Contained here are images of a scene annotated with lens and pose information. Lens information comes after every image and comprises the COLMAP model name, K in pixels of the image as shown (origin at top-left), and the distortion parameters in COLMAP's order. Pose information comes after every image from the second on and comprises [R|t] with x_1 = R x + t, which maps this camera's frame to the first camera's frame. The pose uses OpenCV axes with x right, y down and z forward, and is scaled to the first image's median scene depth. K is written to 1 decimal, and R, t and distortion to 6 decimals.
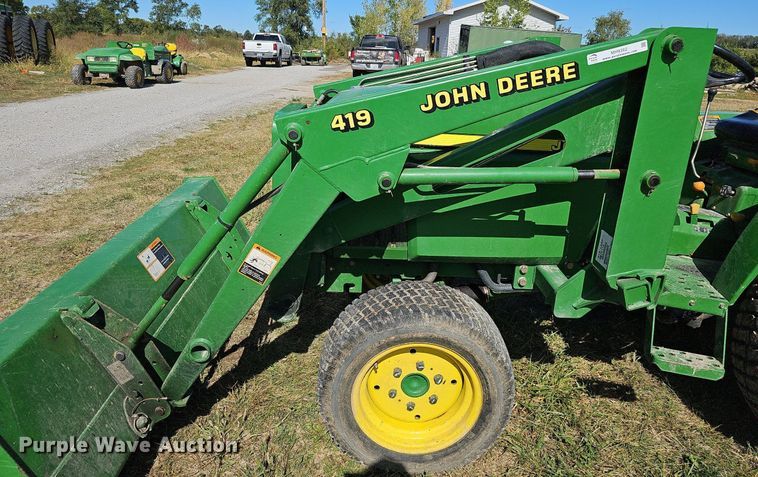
lens RADIAL K [[483.8, 0, 380.7], [0, 483.8, 198.3], [0, 0, 1]] dist [0.051744, -0.003890]
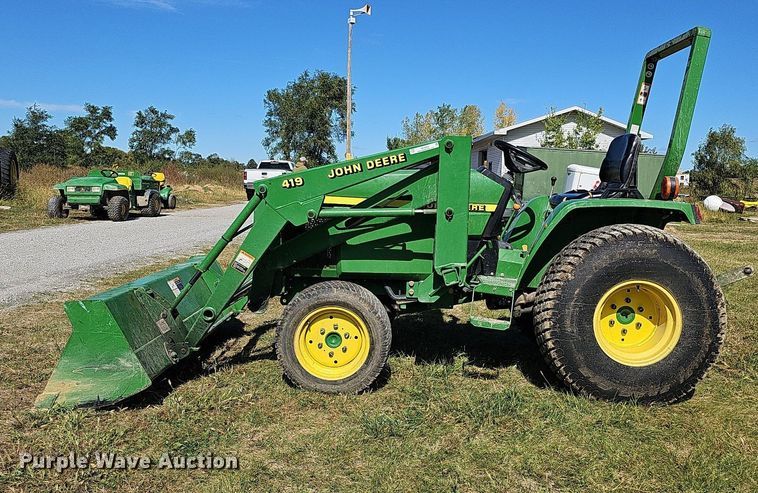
lens RADIAL K [[651.5, 0, 403.7], [0, 651.5, 257.0], [0, 0, 1]] dist [0.108521, -0.088320]
pose [[0.999516, -0.011020, -0.029102, 0.378422], [0.005680, 0.984091, -0.177574, 0.497184], [0.030595, 0.177323, 0.983677, -1.256674]]
